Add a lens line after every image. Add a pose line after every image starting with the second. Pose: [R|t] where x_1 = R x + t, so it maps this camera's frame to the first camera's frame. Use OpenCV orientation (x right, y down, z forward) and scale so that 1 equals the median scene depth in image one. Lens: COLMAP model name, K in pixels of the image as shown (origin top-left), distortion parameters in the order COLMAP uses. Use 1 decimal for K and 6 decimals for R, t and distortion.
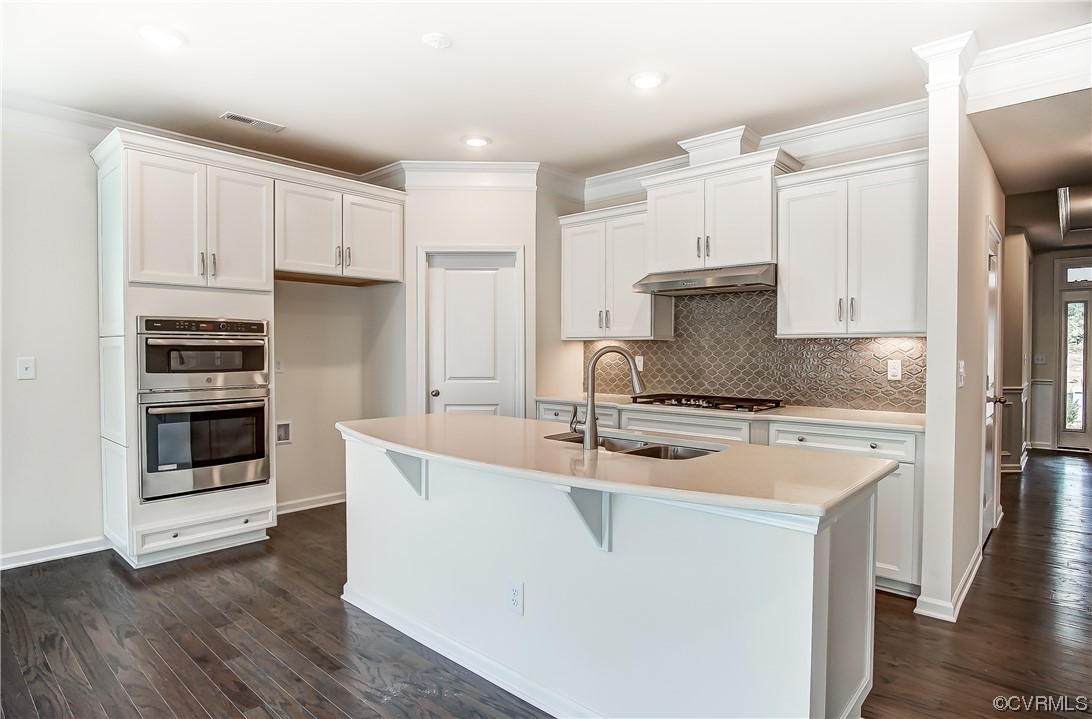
lens RADIAL K [[596.4, 0, 546.5], [0, 596.4, 365.8], [0, 0, 1]] dist [-0.019954, 0.003602]
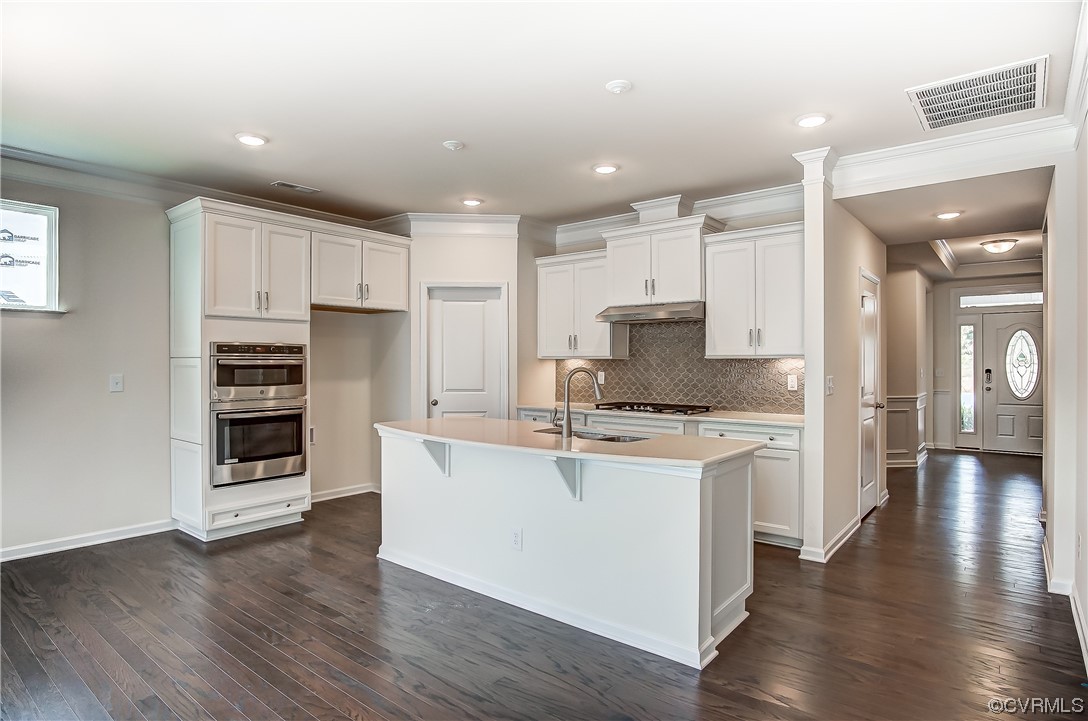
lens RADIAL K [[600.8, 0, 538.4], [0, 600.8, 354.6], [0, 0, 1]] dist [-0.006547, -0.000588]
pose [[0.998955, -0.000540, 0.045696, -0.037792], [0.002386, 0.999182, -0.040369, -0.002157], [-0.045637, 0.040436, 0.998139, -0.287522]]
